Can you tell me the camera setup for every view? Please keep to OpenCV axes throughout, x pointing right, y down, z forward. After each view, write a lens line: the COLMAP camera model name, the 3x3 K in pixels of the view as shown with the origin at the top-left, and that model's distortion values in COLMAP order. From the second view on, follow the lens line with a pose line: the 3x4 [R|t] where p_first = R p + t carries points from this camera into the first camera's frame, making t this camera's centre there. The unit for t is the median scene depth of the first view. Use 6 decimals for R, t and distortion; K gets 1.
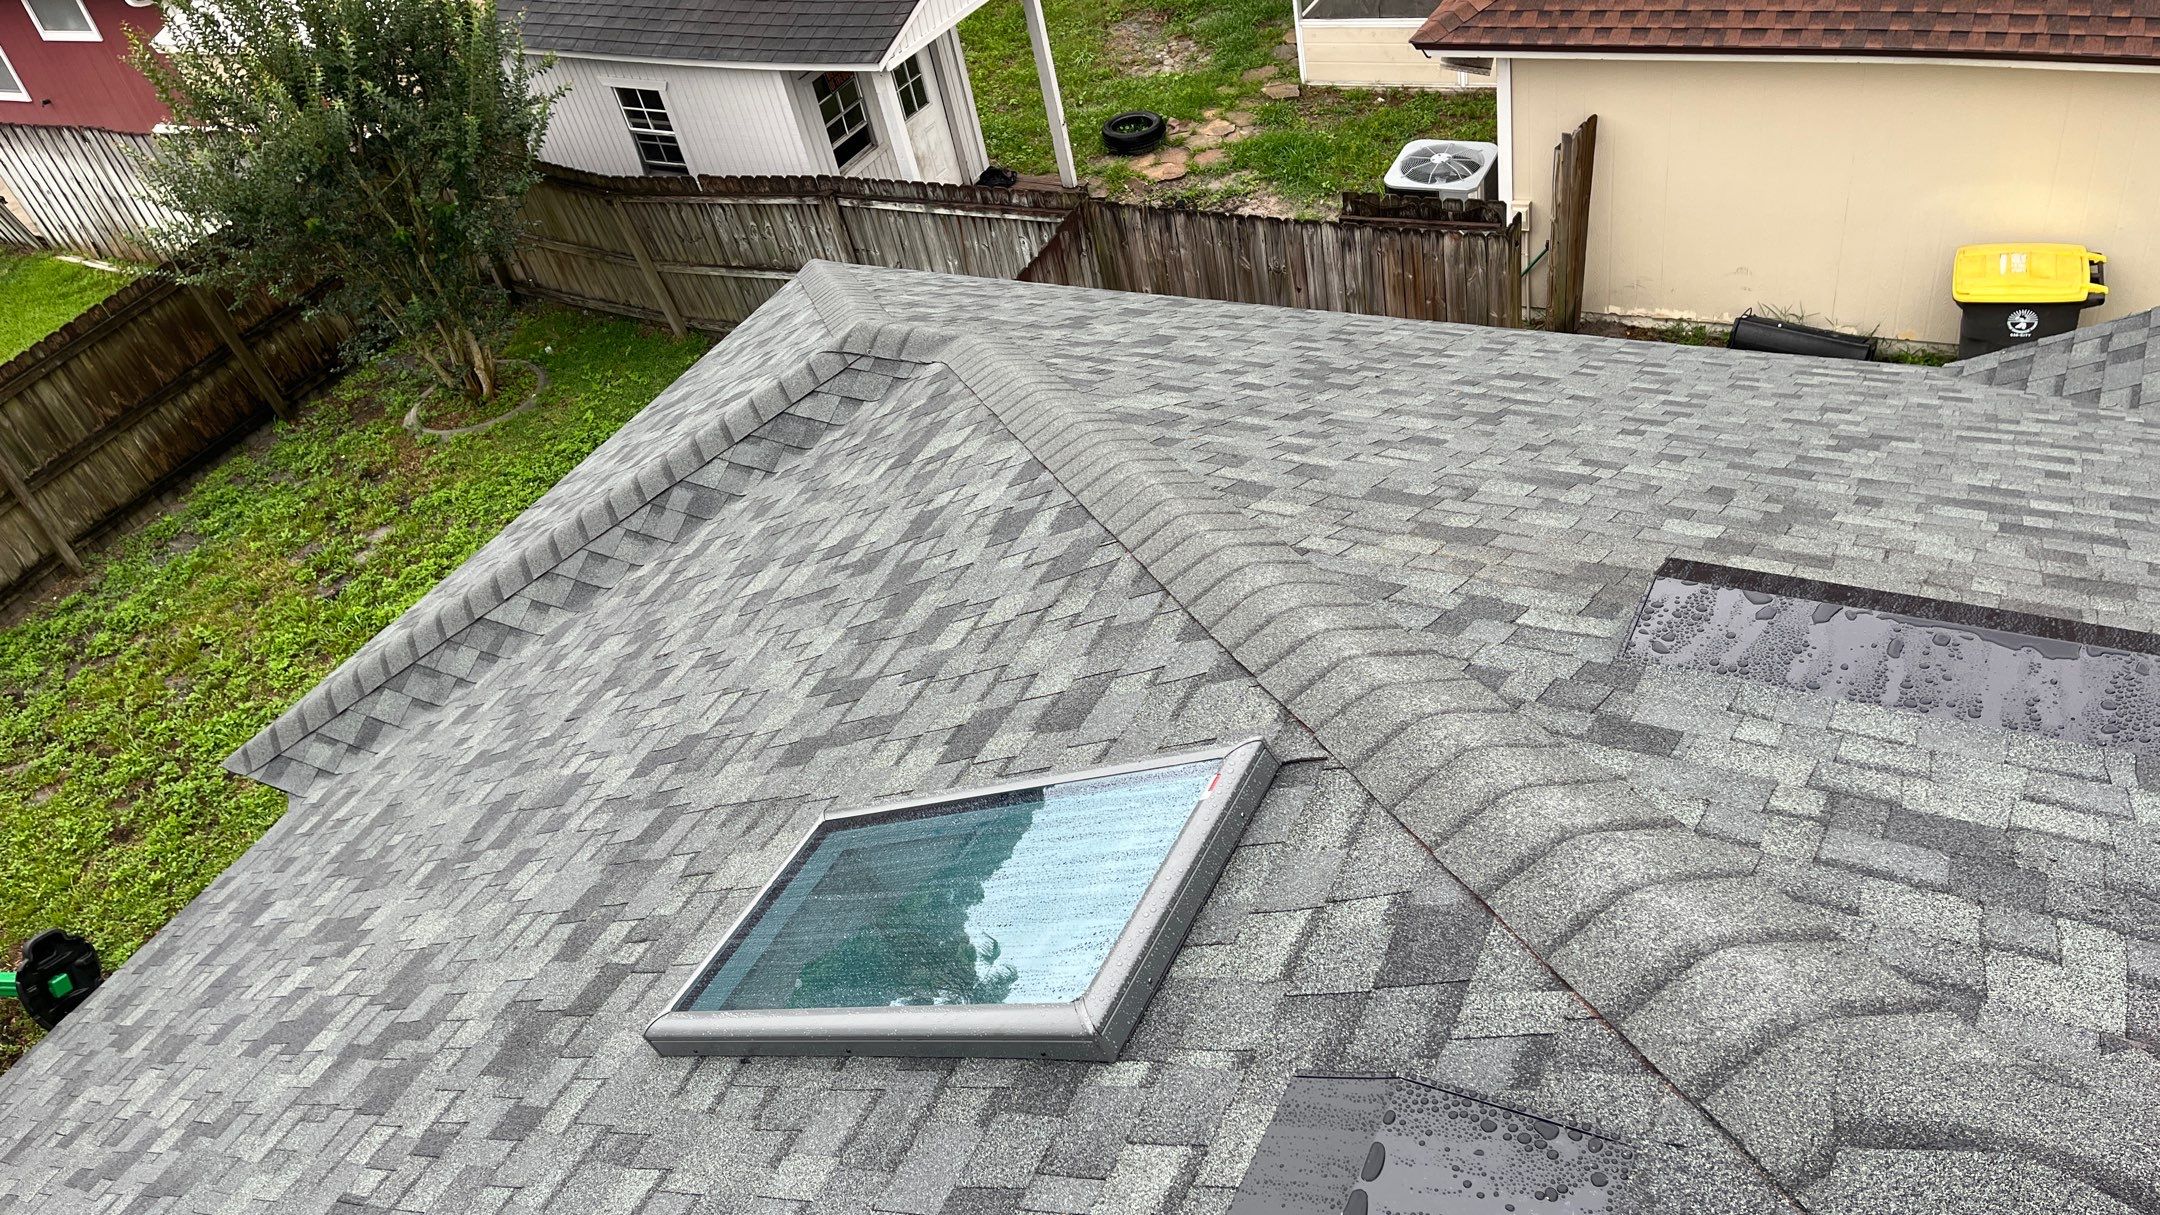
lens RADIAL K [[1603.9, 0, 1085.1], [0, 1603.9, 610.4], [0, 0, 1]] dist [0.001804, -0.002571]
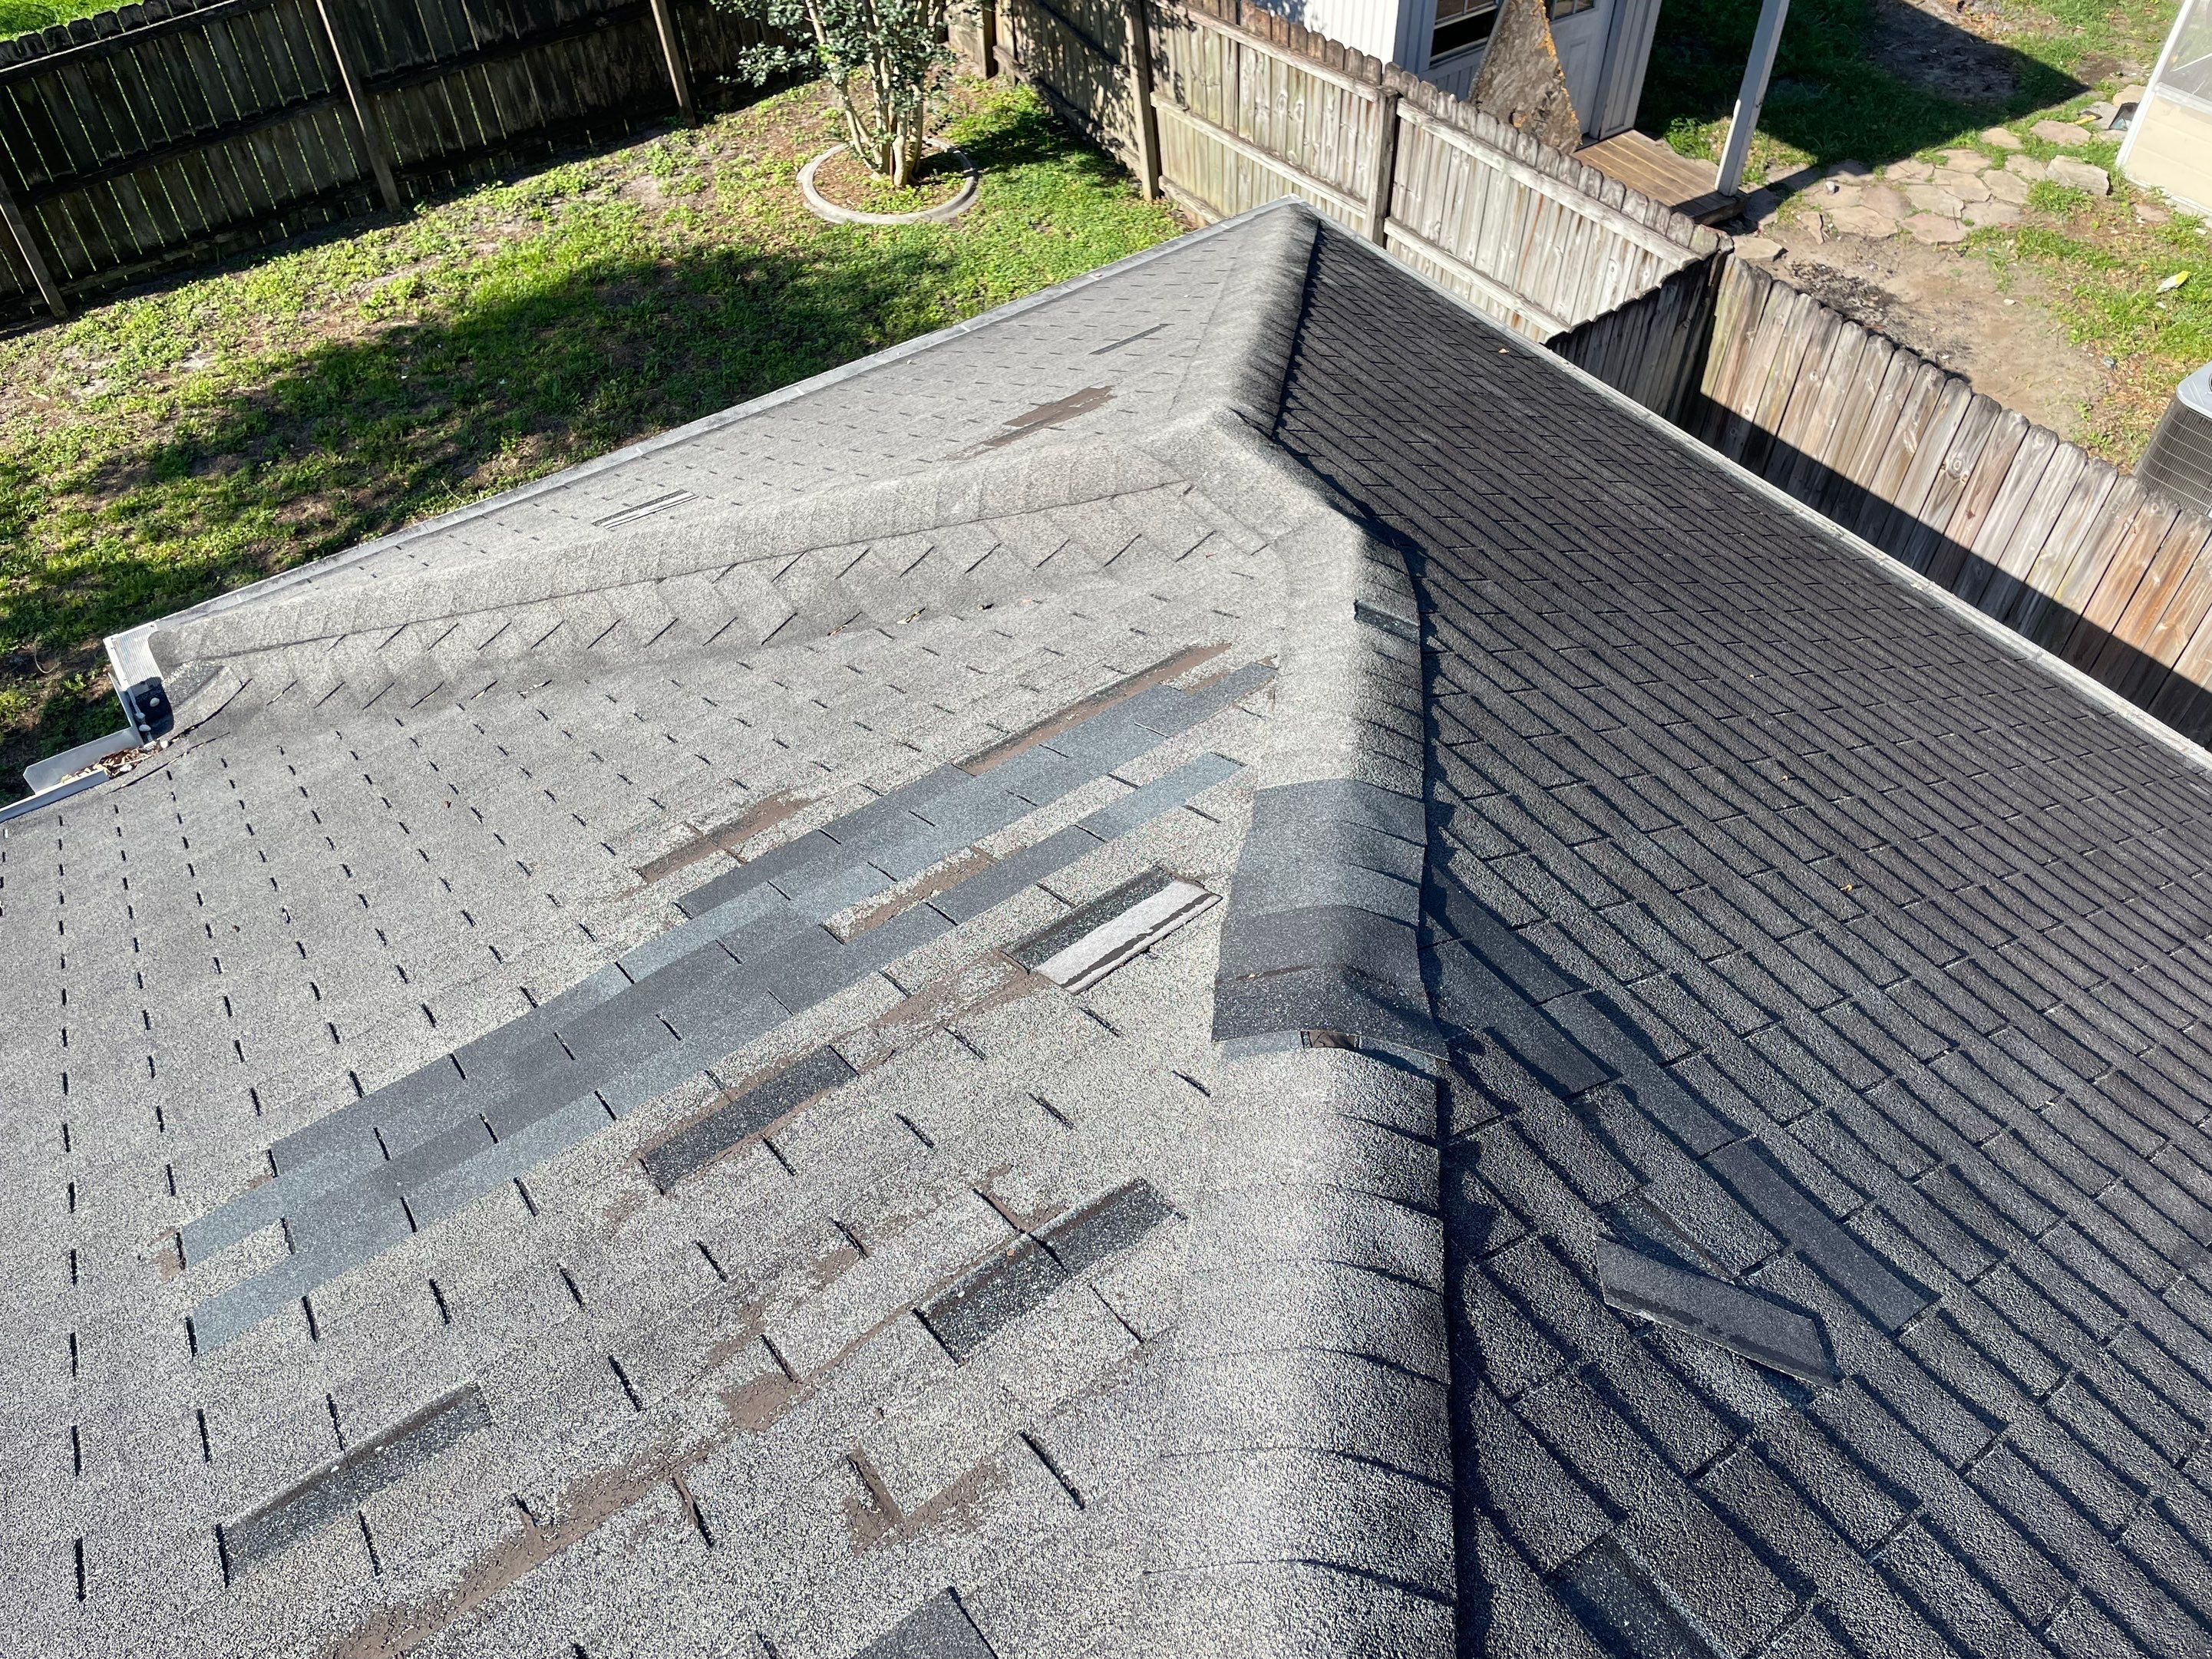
lens RADIAL K [[1672.0, 0, 1101.8], [0, 1672.0, 823.1], [0, 0, 1]] dist [-0.003031, -0.000131]
pose [[0.883436, 0.438094, -0.166175, -0.008298], [-0.398859, 0.889253, 0.223919, -0.085630], [0.245869, -0.131538, 0.960336, 0.212834]]
